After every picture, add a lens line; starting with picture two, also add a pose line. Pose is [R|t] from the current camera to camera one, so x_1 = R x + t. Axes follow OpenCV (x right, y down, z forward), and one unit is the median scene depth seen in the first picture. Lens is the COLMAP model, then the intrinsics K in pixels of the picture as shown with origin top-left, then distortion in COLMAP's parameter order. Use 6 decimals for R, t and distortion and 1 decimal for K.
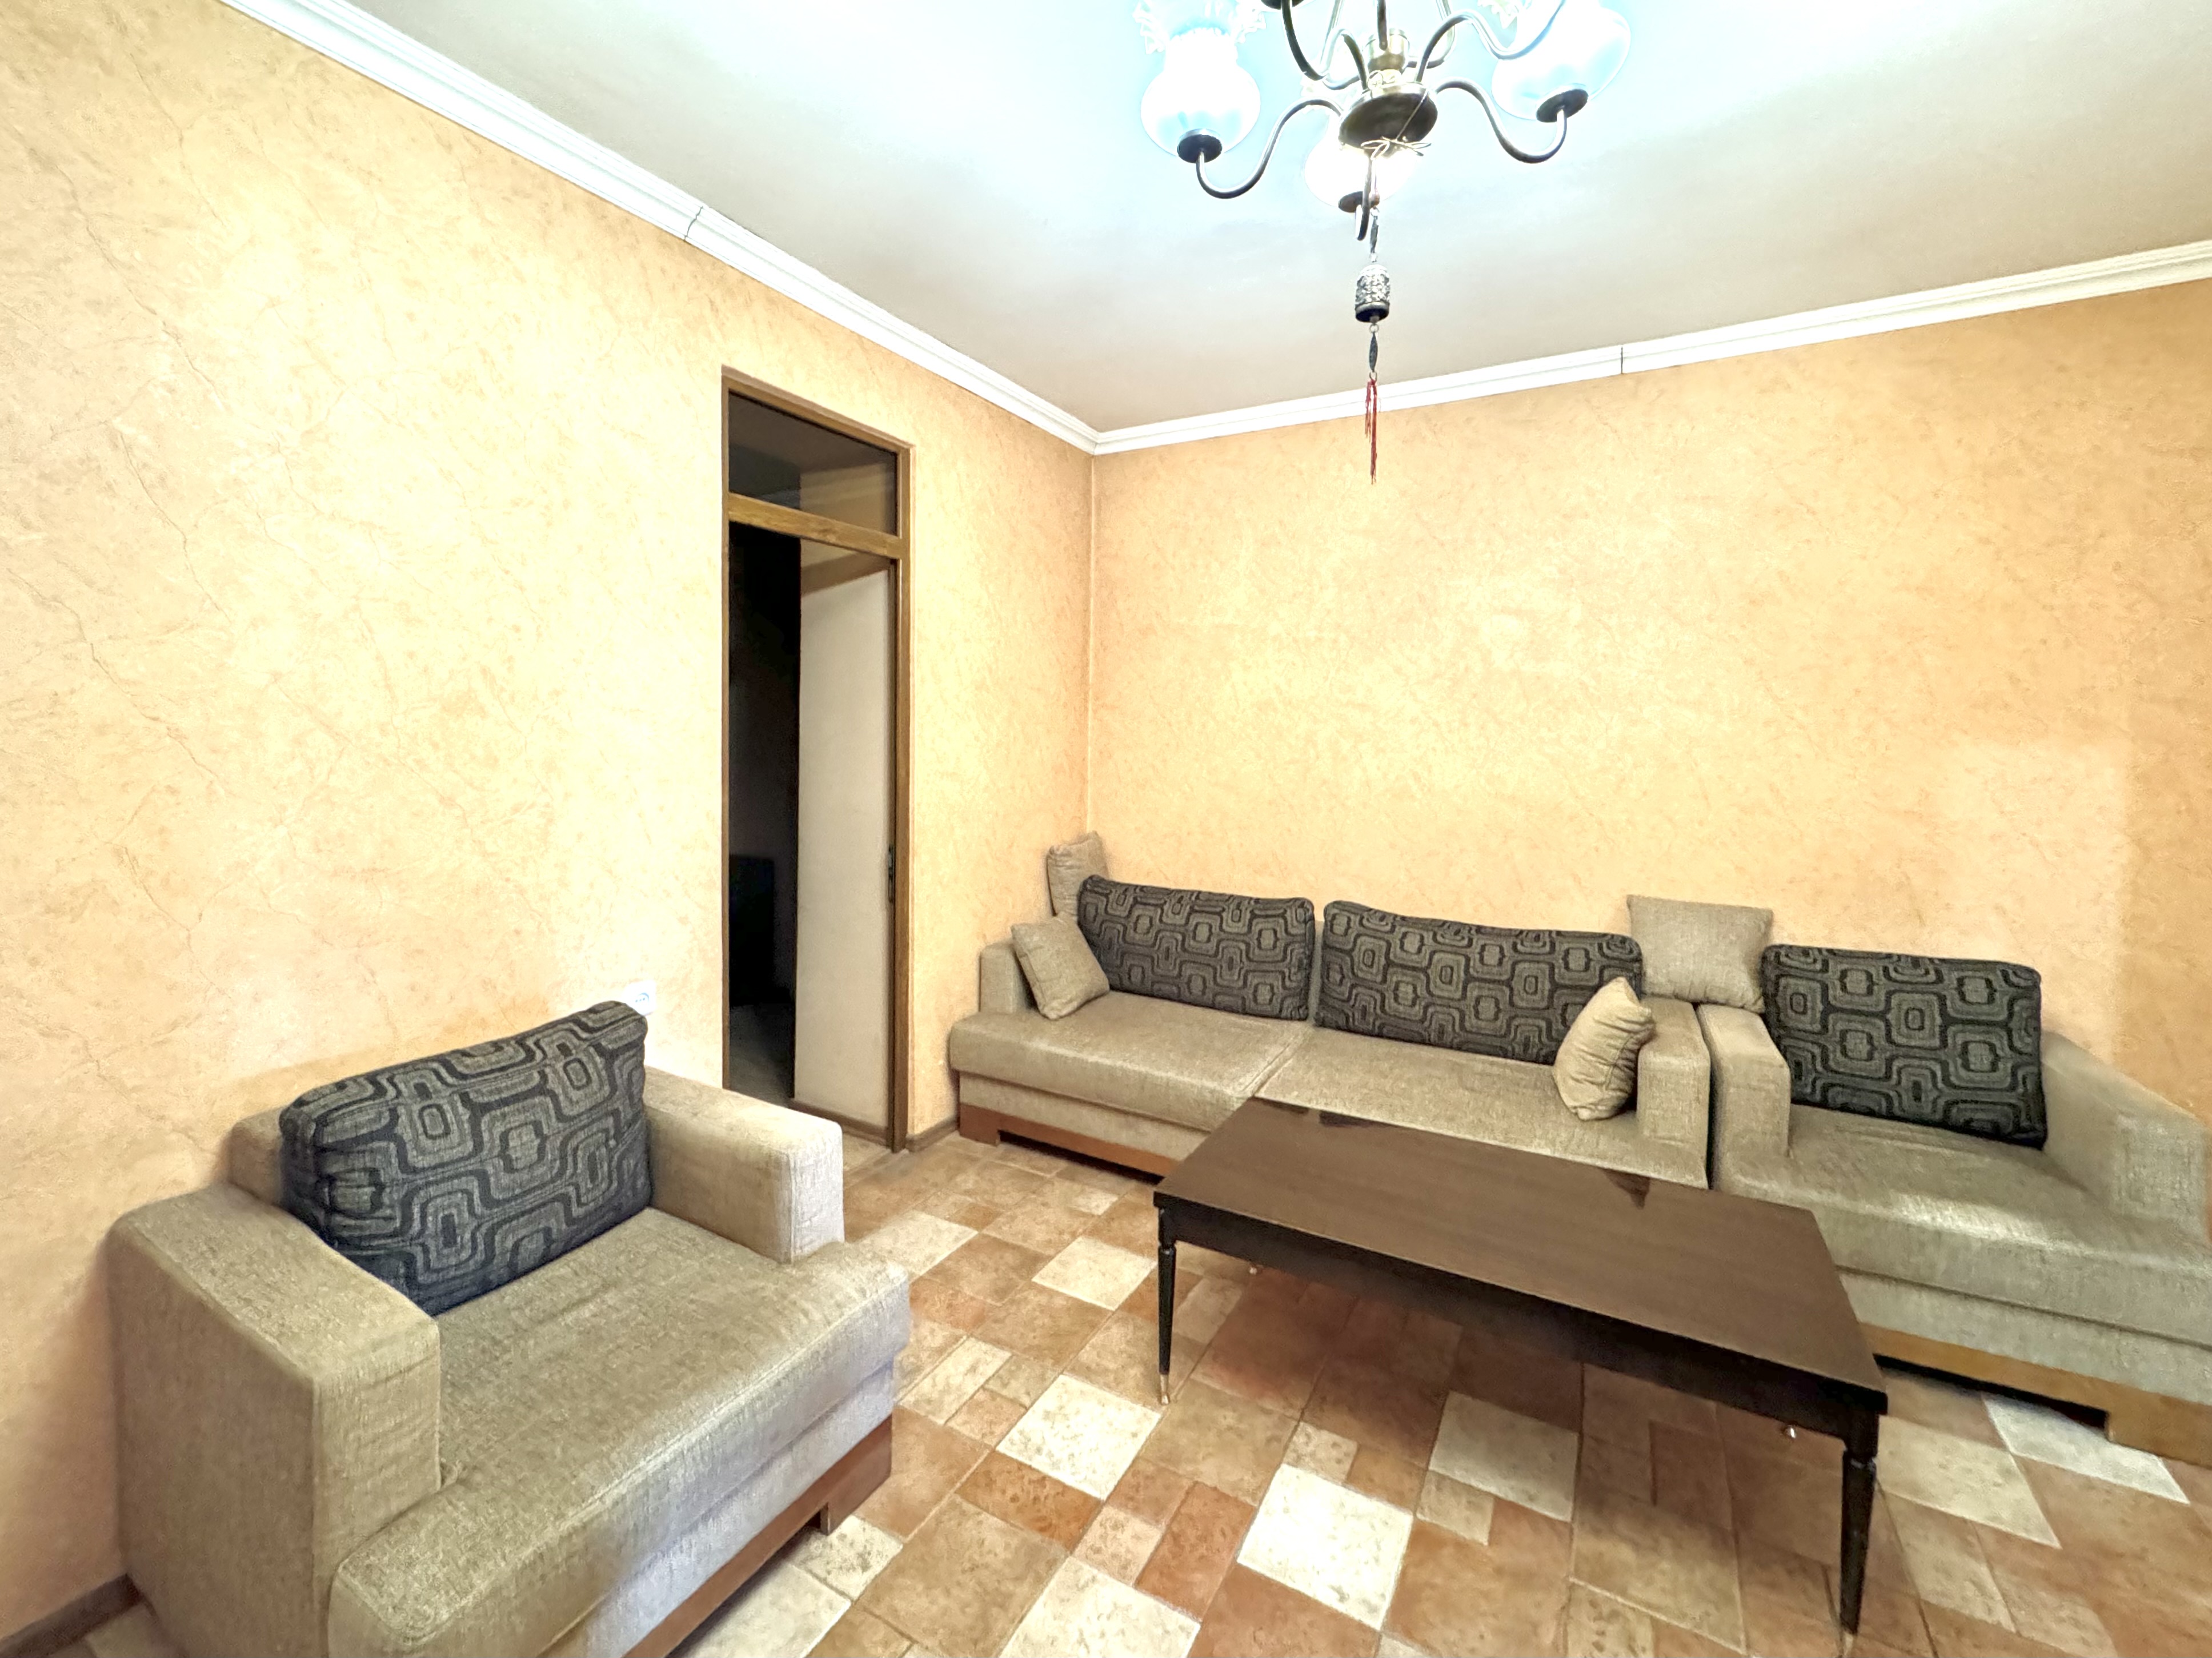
lens RADIAL K [[920.1, 0, 1104.8], [0, 920.1, 771.4], [0, 0, 1]] dist [-0.001715, -0.000203]
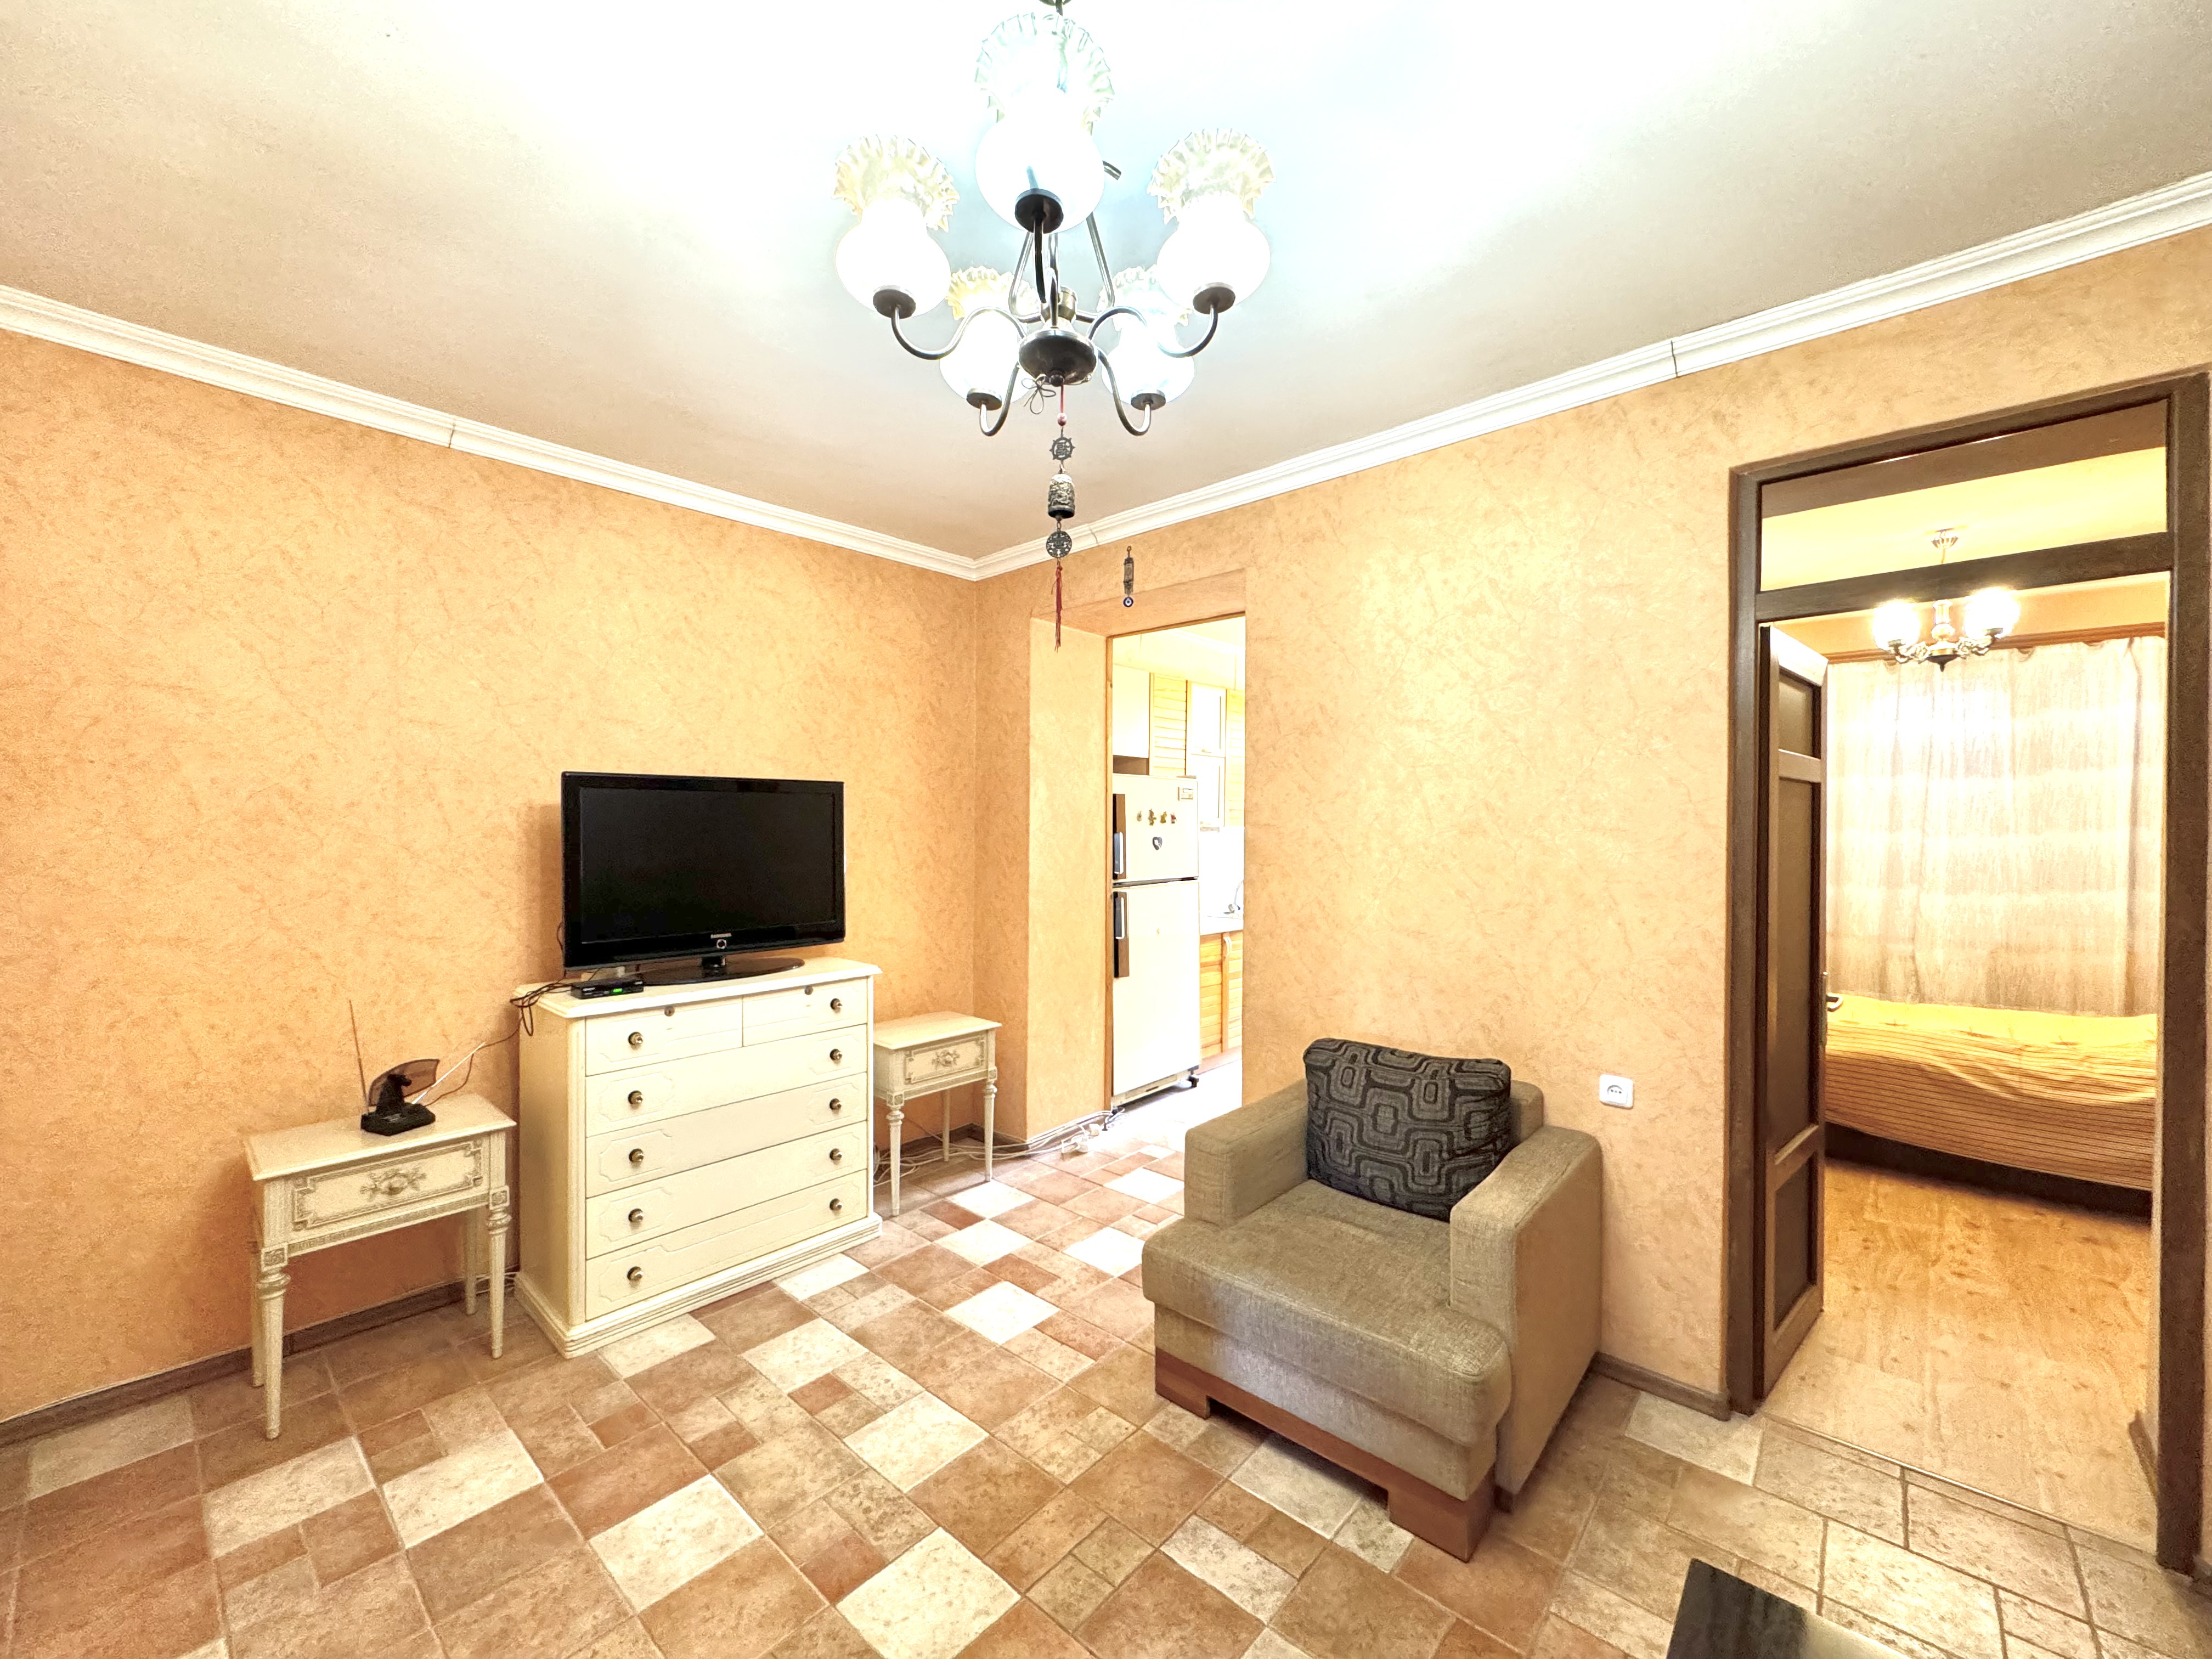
lens RADIAL K [[893.2, 0, 1106.0], [0, 893.2, 829.5], [0, 0, 1]] dist [0.014242, -0.000154]
pose [[-0.201611, -0.011394, -0.979399, 0.936662], [-0.046372, 0.998922, -0.002076, -0.048533], [0.978367, 0.044998, -0.201922, 0.837902]]
